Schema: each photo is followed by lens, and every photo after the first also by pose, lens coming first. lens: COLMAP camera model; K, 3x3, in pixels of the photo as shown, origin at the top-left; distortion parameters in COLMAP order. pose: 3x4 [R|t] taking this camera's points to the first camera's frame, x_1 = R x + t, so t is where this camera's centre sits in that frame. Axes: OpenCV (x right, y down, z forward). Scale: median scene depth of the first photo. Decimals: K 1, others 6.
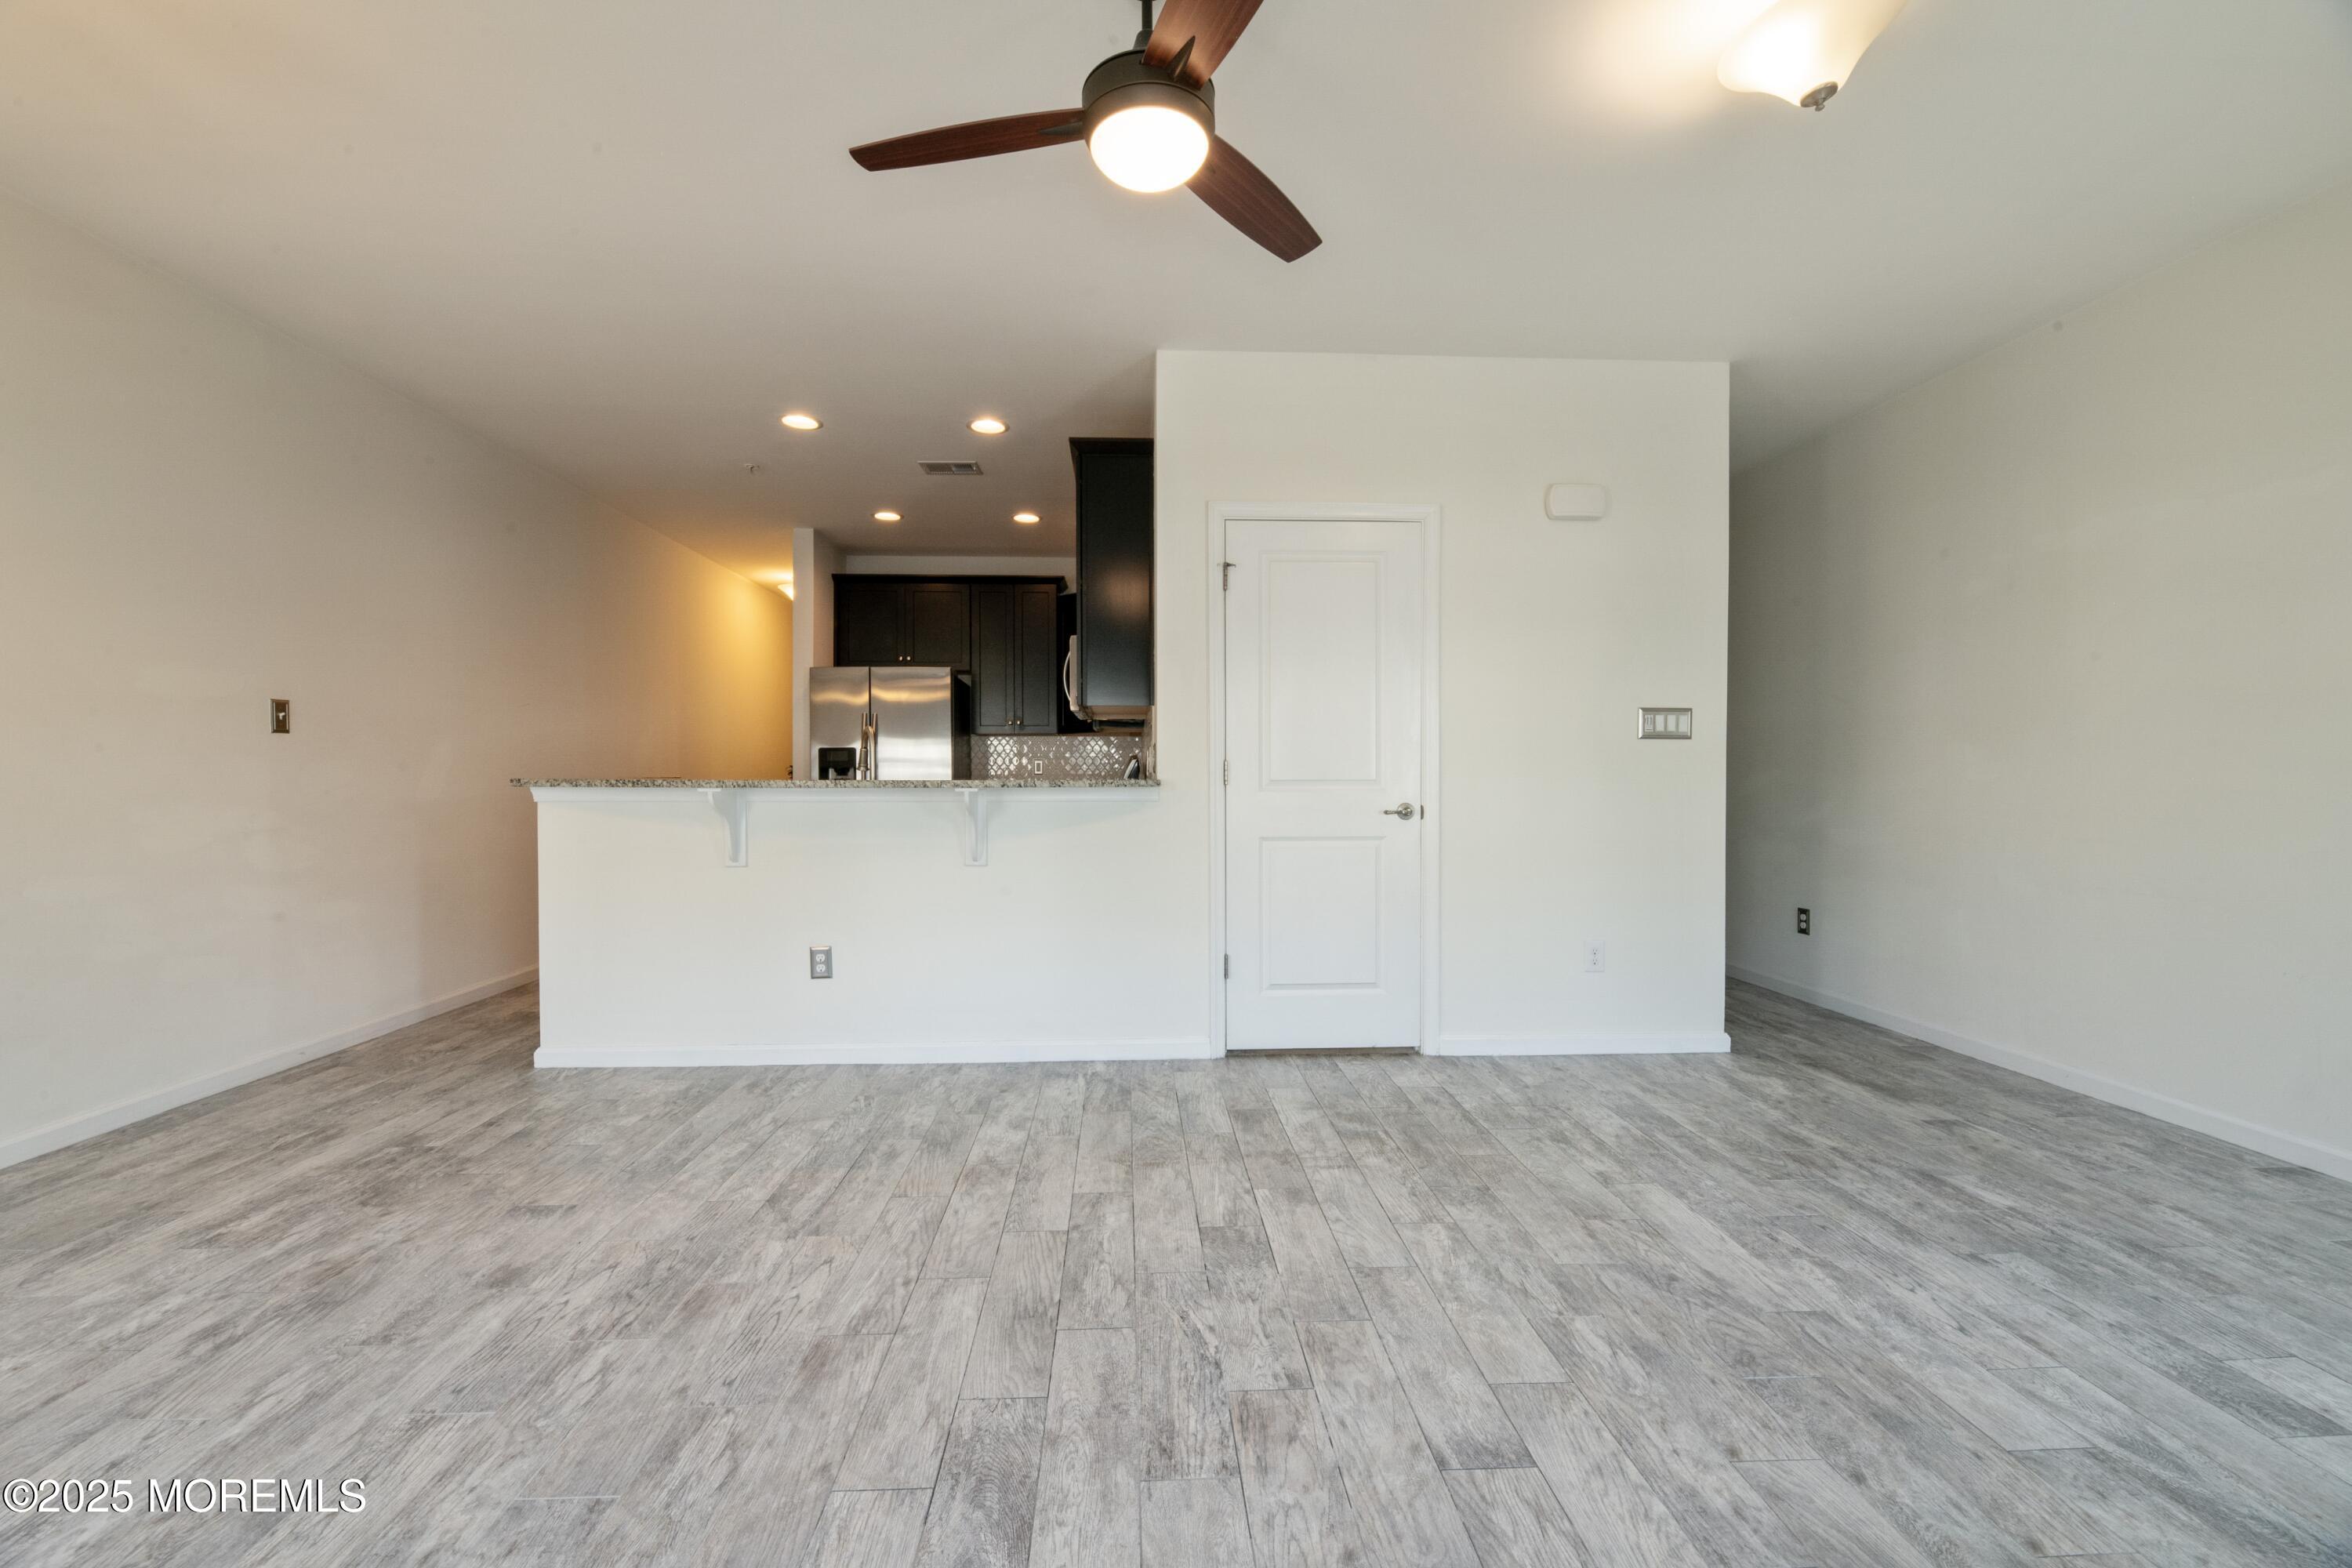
lens RADIAL K [[950.1, 0, 1196.2], [0, 950.1, 779.6], [0, 0, 1]] dist [-0.004840, -0.000997]
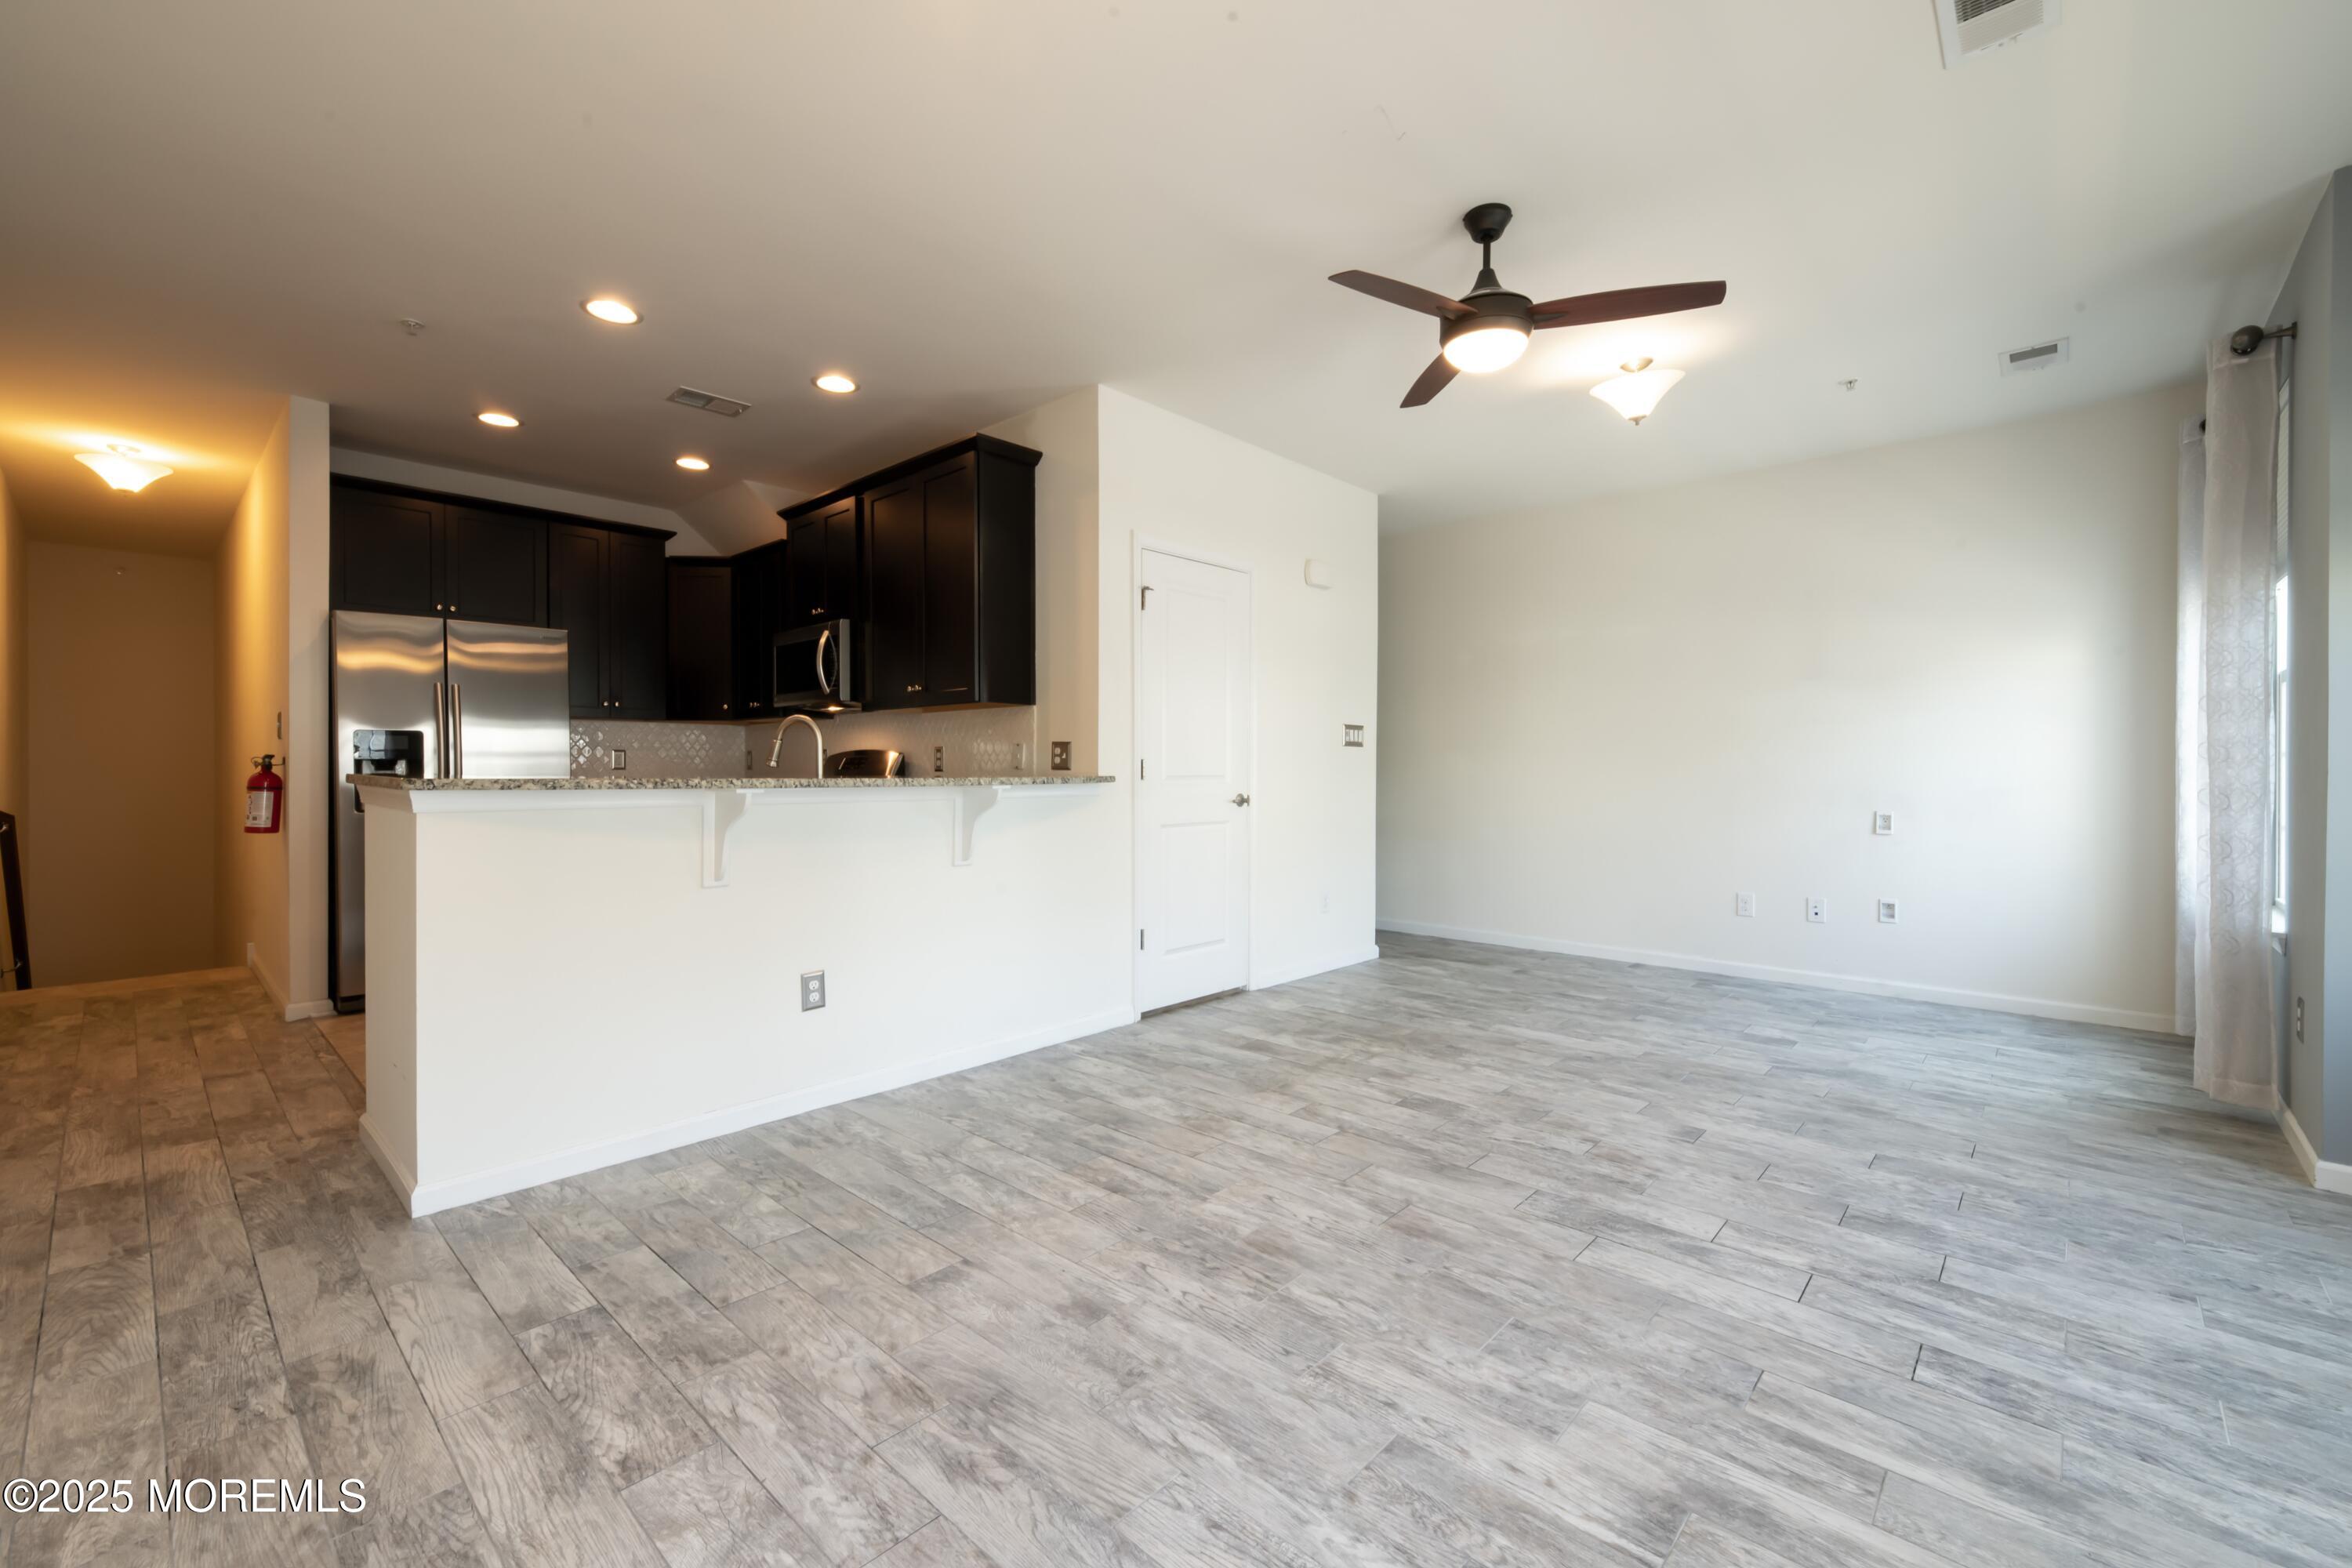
lens RADIAL K [[961.3, 0, 1190.9], [0, 961.3, 758.9], [0, 0, 1]] dist [0.008827, -0.000380]
pose [[0.714843, 0.008096, 0.699238, -0.997389], [0.001997, 0.999905, -0.013619, -0.005554], [-0.699282, 0.011131, 0.714759, 0.177443]]
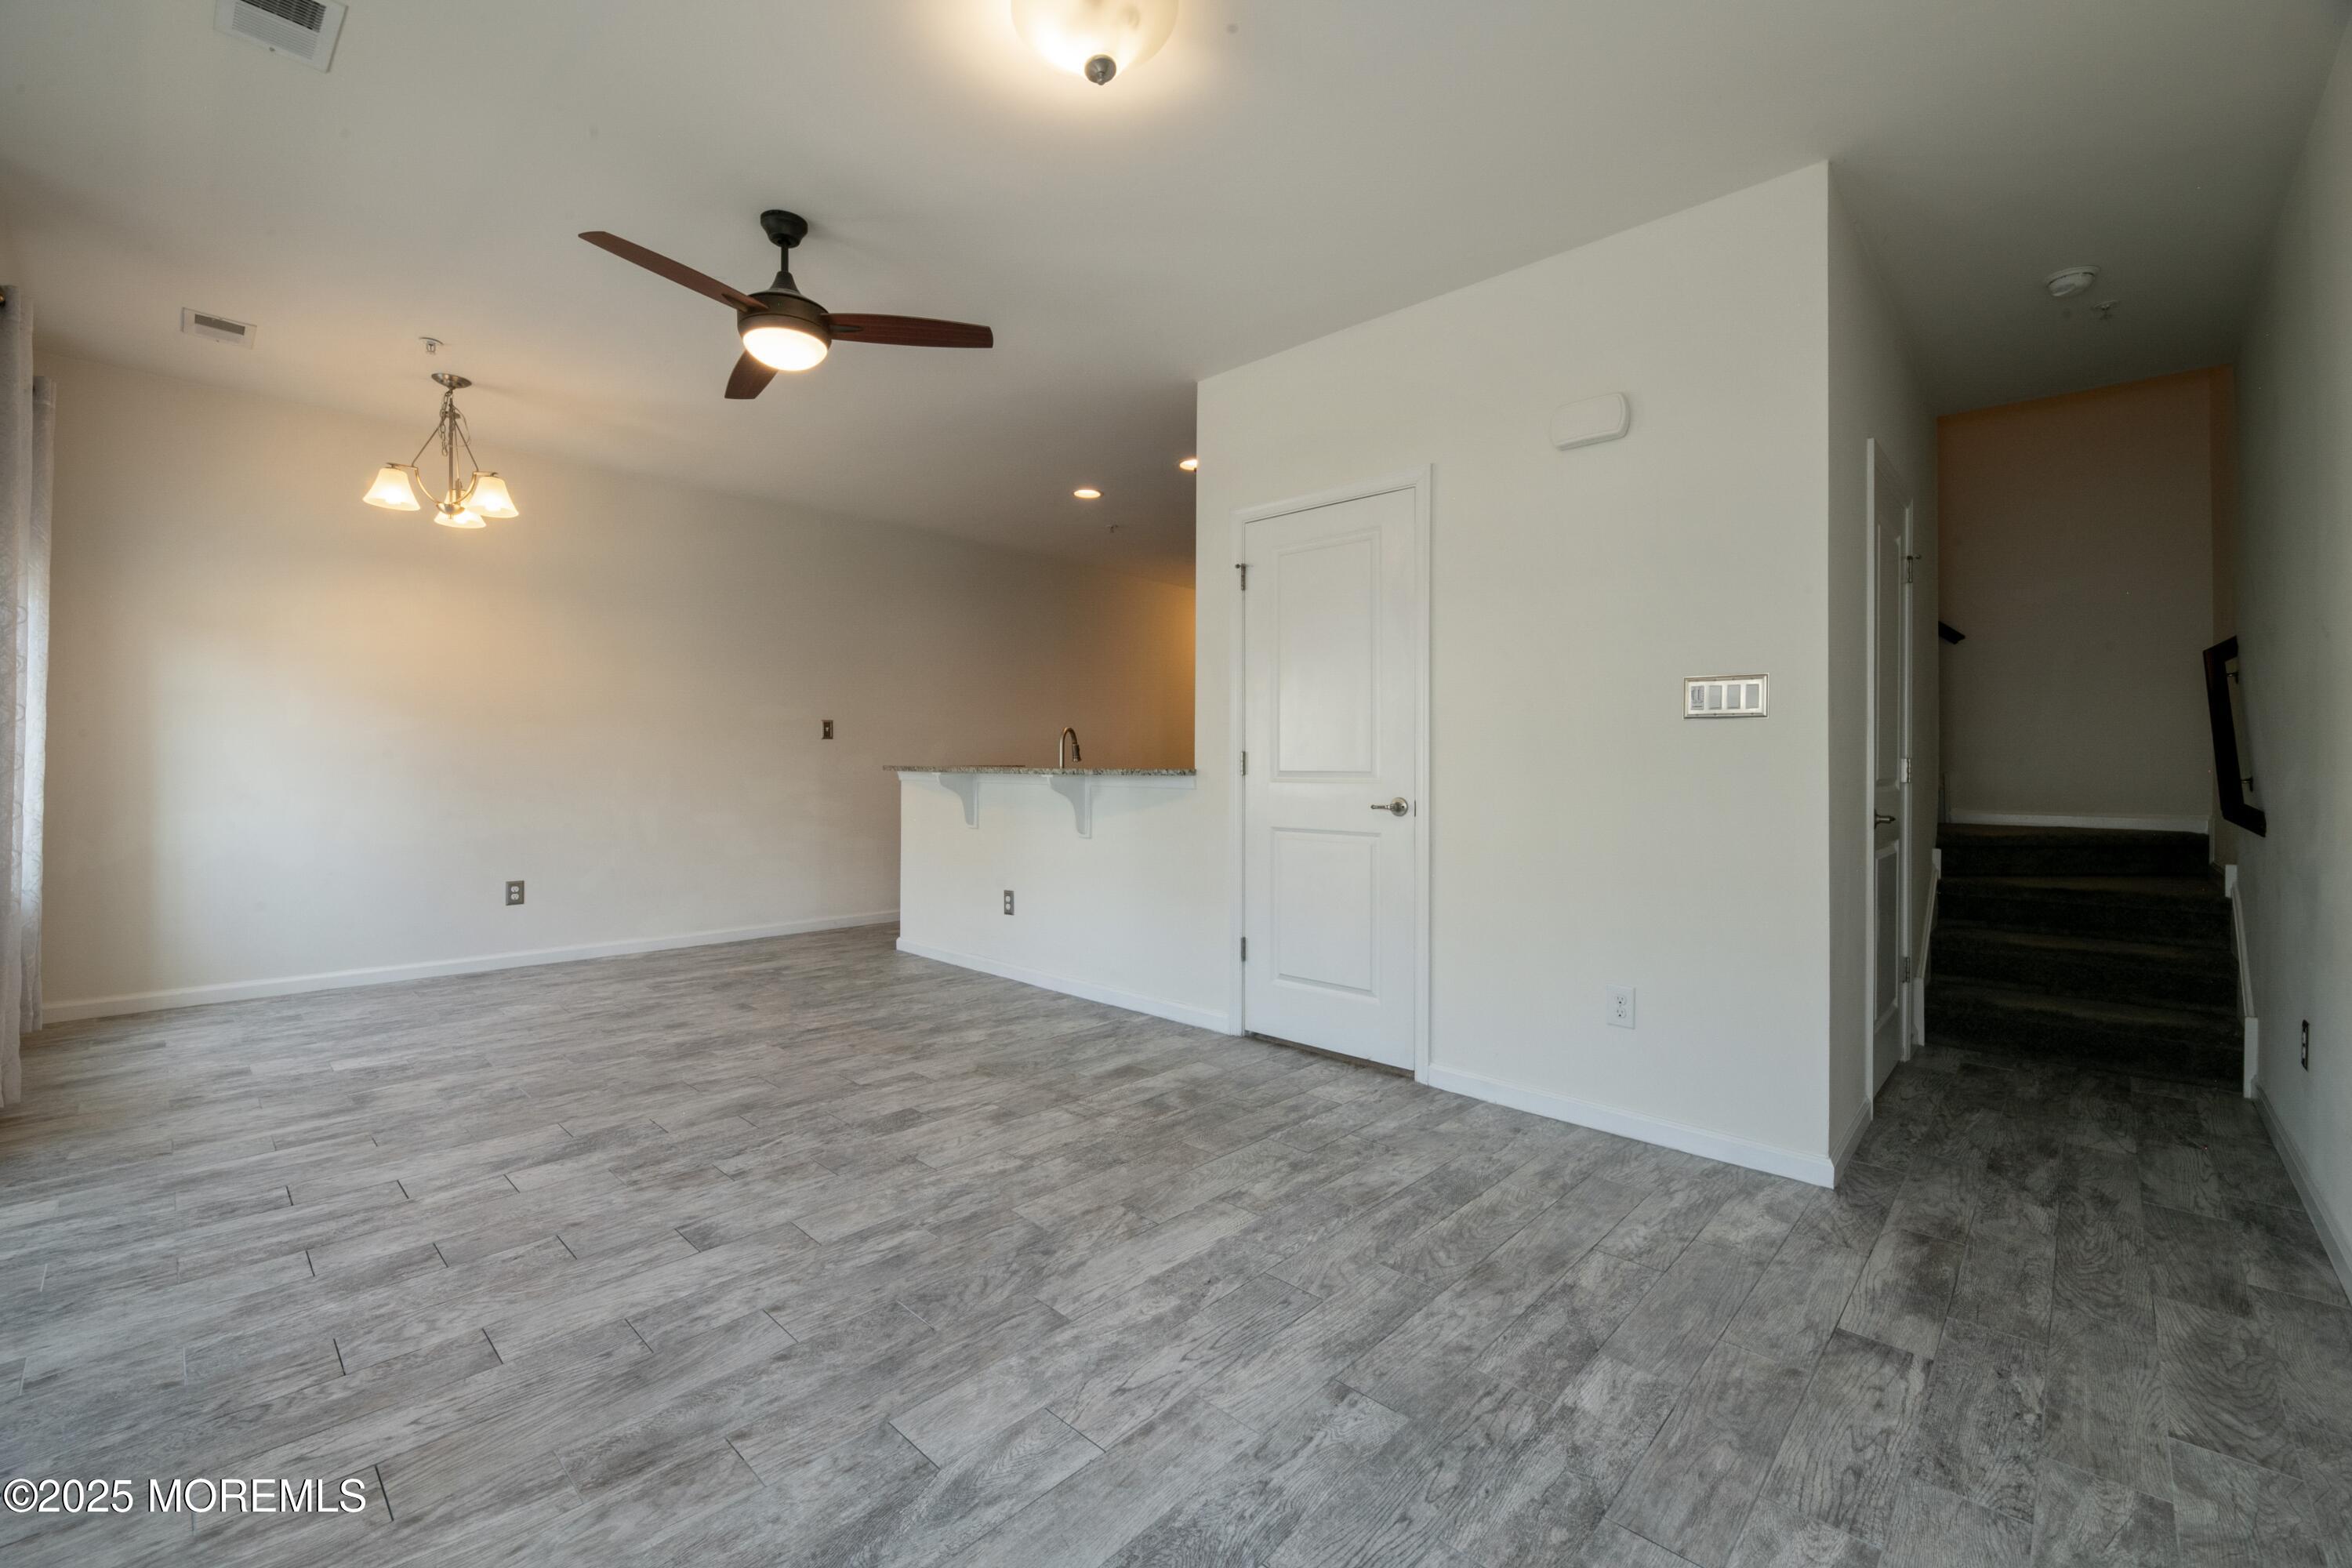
lens RADIAL K [[1005.9, 0, 1215.8], [0, 1005.9, 741.0], [0, 0, 1]] dist [-0.013182, -0.001197]
pose [[0.692831, -0.011565, -0.721007, 1.096778], [-0.013992, 0.999468, -0.029476, 0.002043], [0.720964, 0.030511, 0.692300, 0.282014]]
